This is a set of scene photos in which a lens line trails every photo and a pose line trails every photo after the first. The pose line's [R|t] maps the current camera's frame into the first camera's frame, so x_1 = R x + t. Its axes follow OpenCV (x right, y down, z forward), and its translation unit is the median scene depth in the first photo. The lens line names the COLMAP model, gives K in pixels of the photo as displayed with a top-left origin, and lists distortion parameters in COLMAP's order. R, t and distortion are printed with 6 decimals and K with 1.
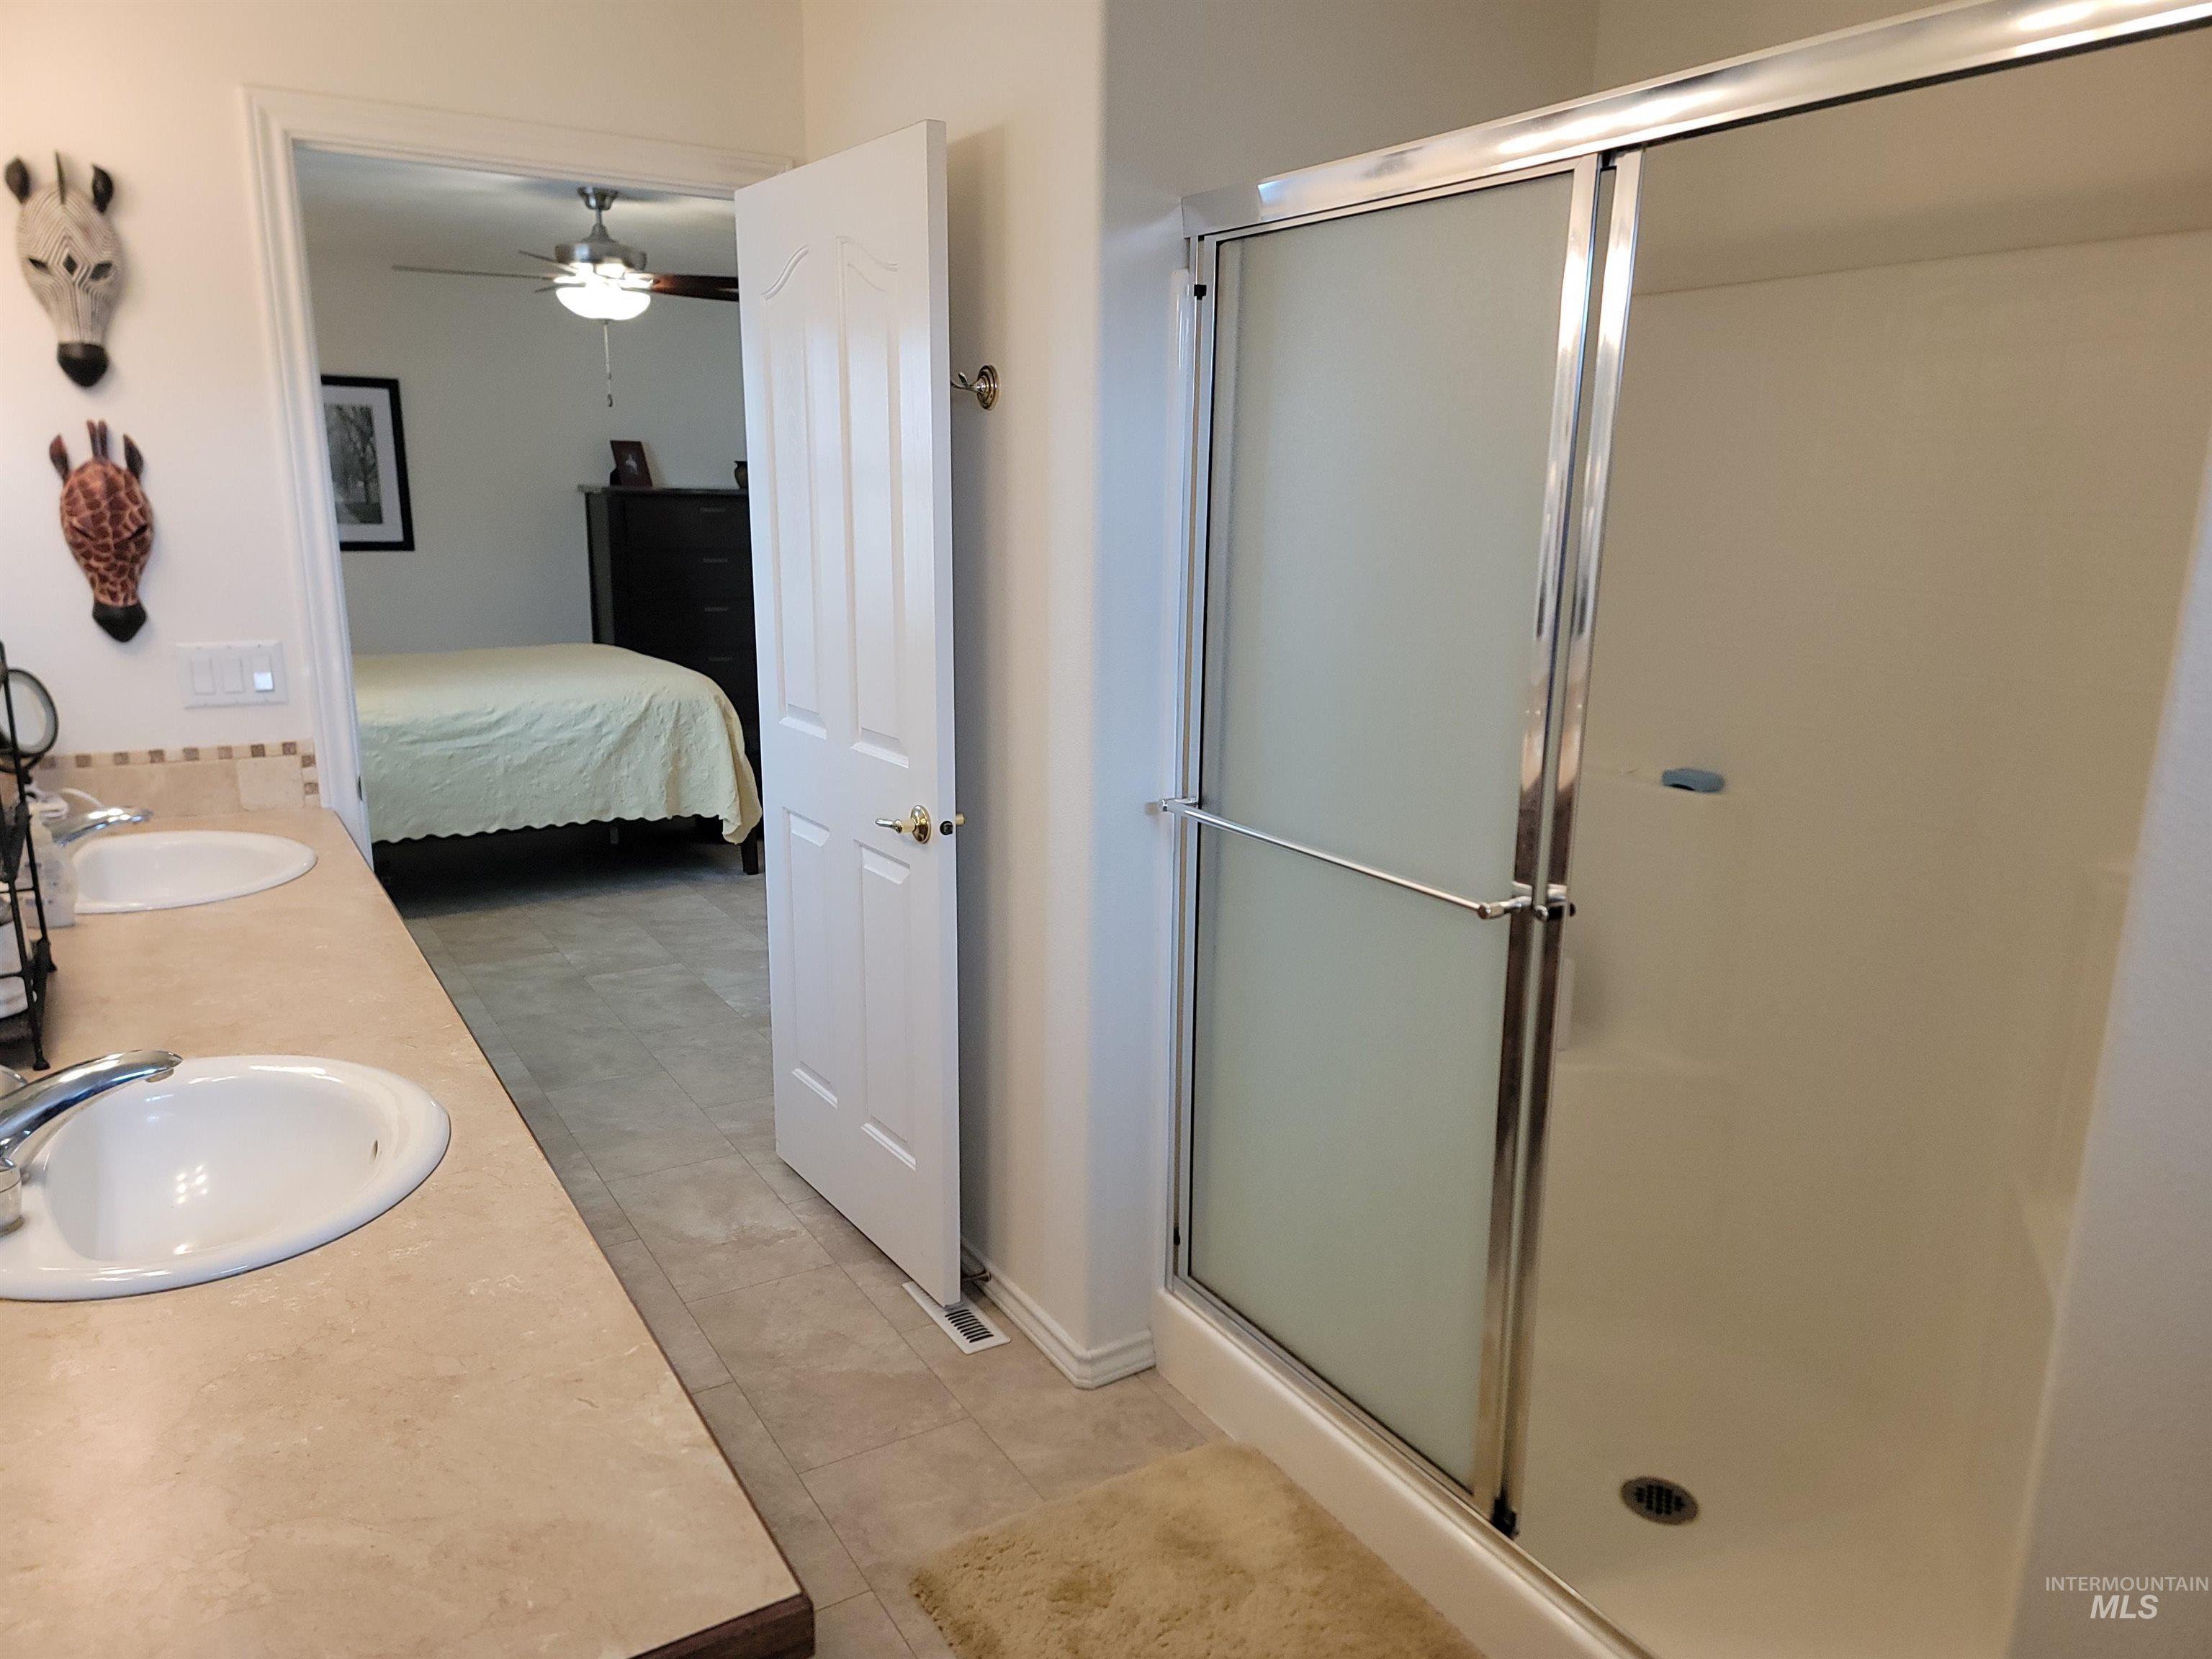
lens RADIAL K [[1551.5, 0, 1122.2], [0, 1551.5, 851.5], [0, 0, 1]] dist [0.081675, -0.091987]
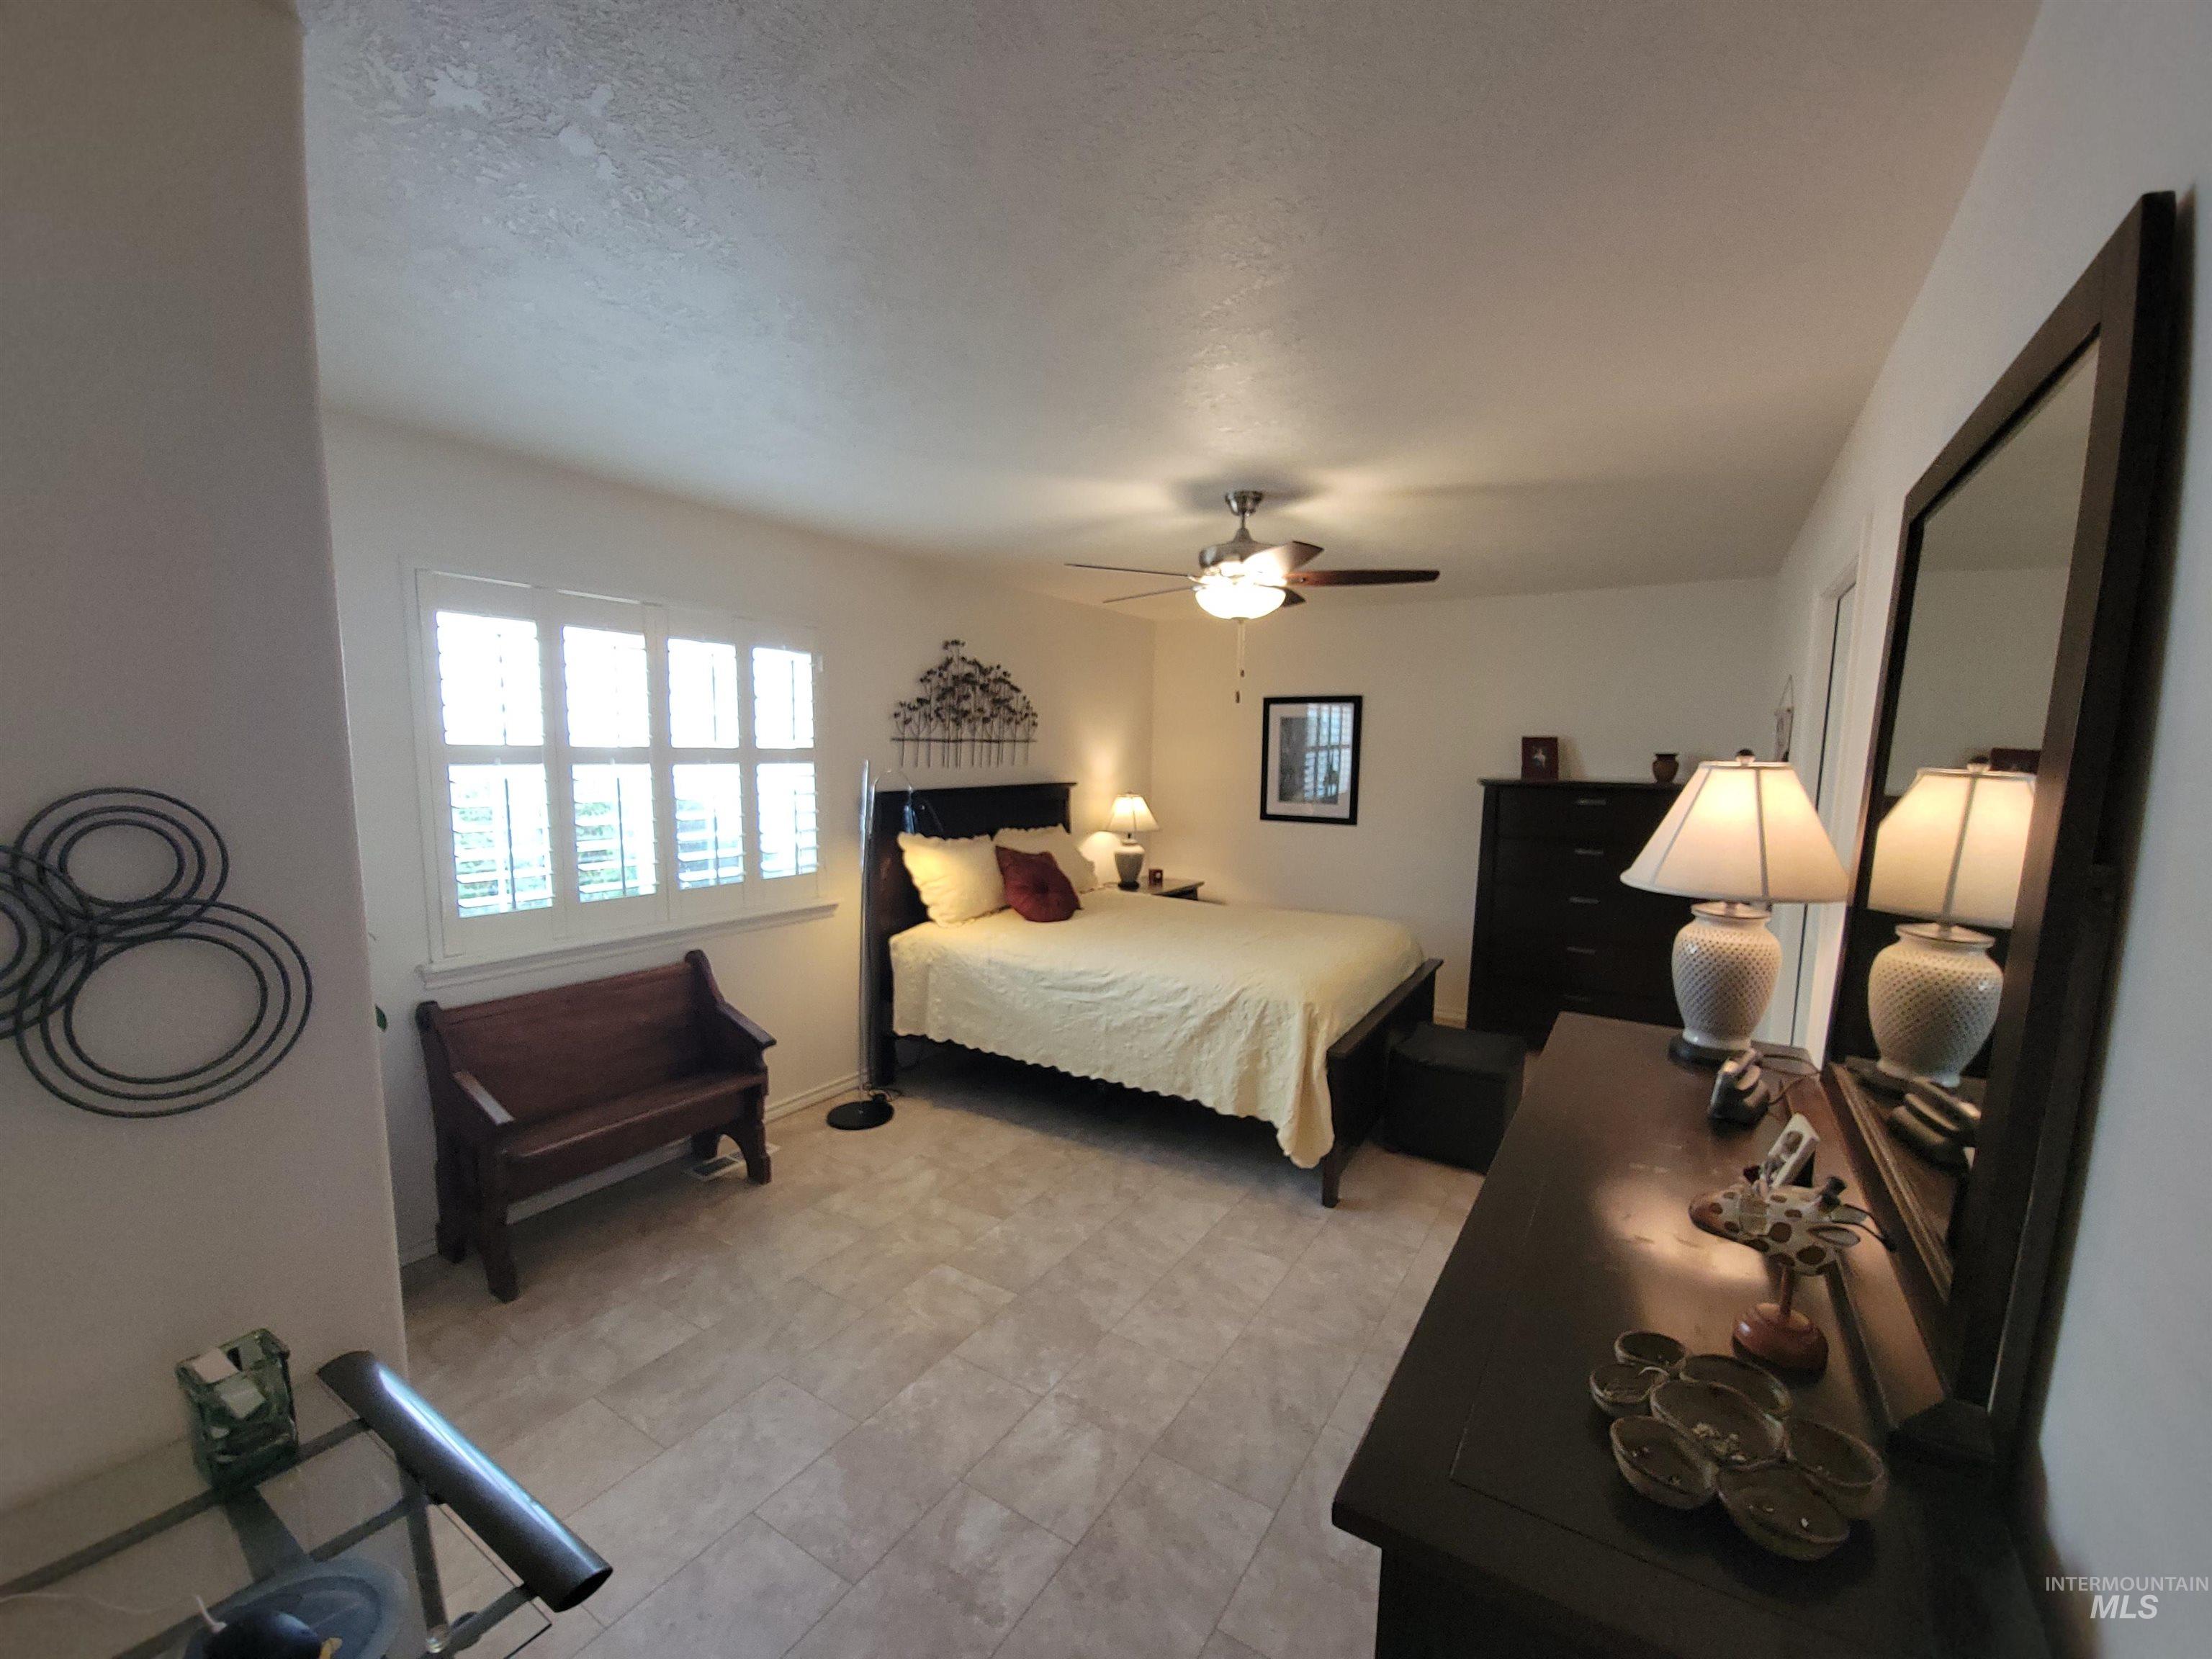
lens RADIAL K [[901.6, 0, 1104.0], [0, 901.6, 858.7], [0, 0, 1]] dist [-0.000737, -0.000706]
pose [[0.433473, 0.096866, -0.895945, 0.158558], [-0.213465, 0.976948, 0.002346, -0.163411], [0.875519, 0.190236, 0.444158, 0.665891]]
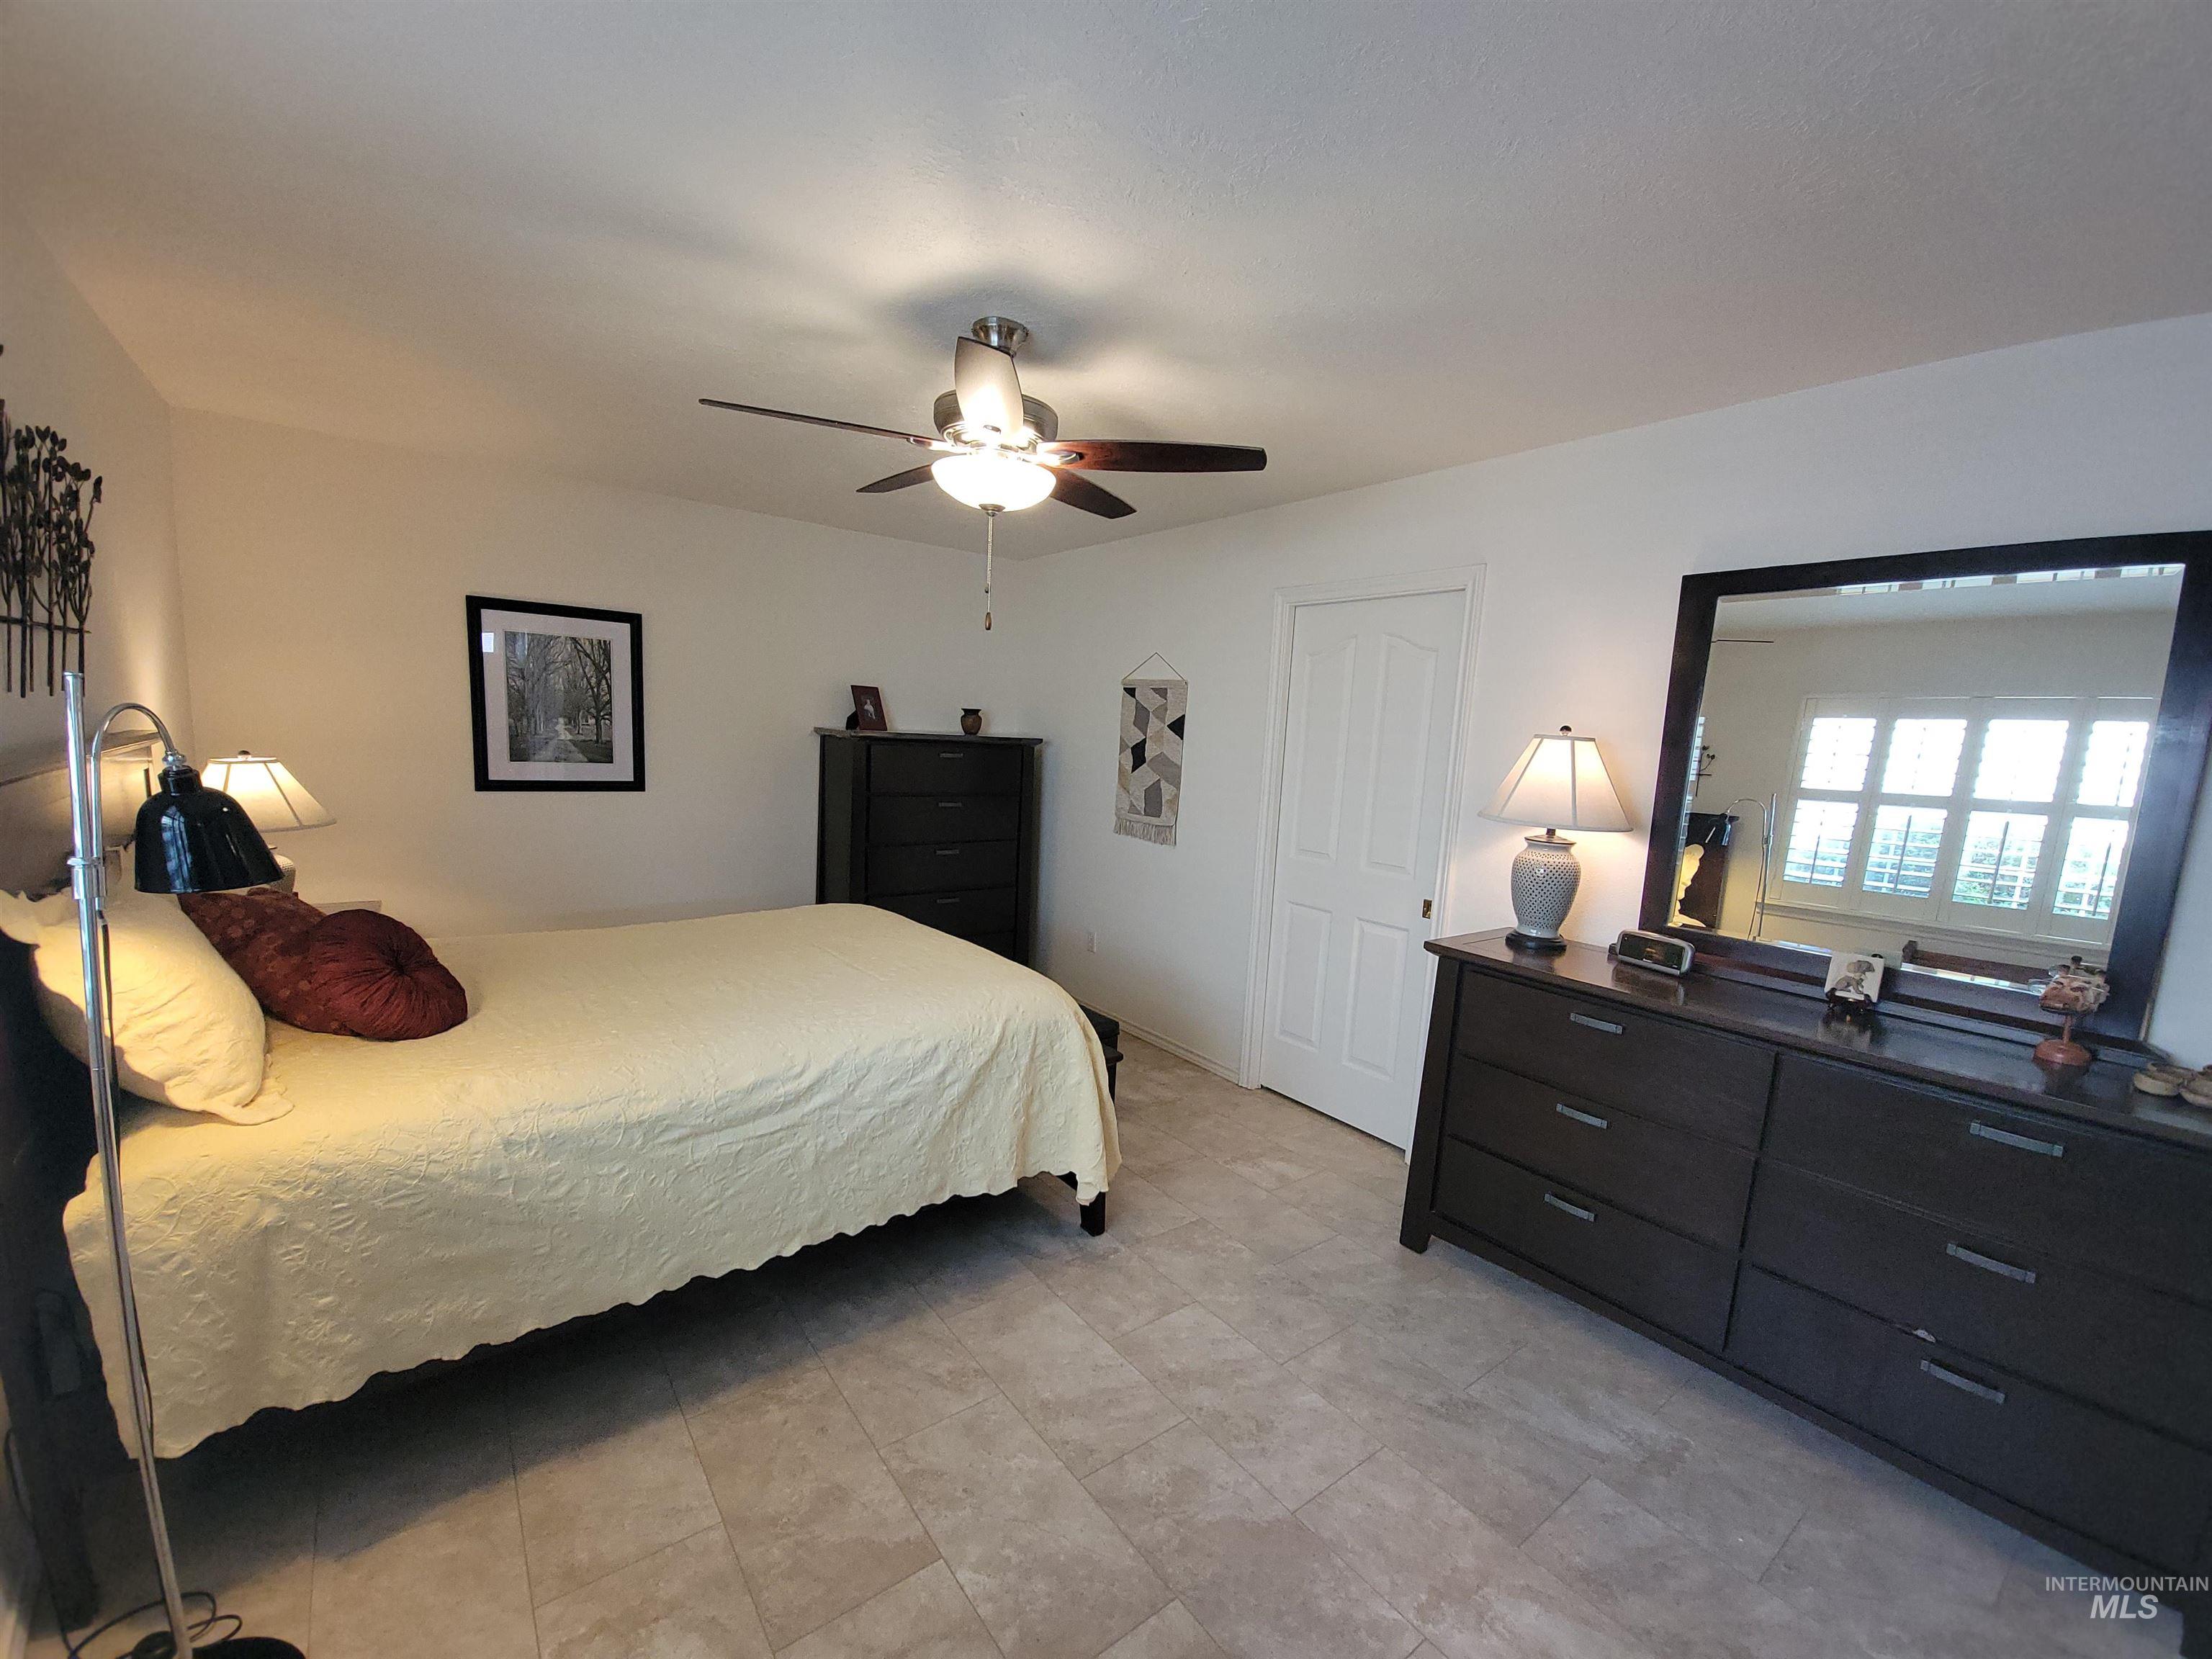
lens RADIAL K [[901.6, 0, 1104.0], [0, 901.6, 858.7], [0, 0, 1]] dist [-0.000737, -0.000706]
pose [[0.995062, 0.019914, 0.097241, -0.300310], [-0.011143, 0.995886, -0.089922, -0.138973], [-0.098632, 0.088395, 0.991190, 0.579864]]
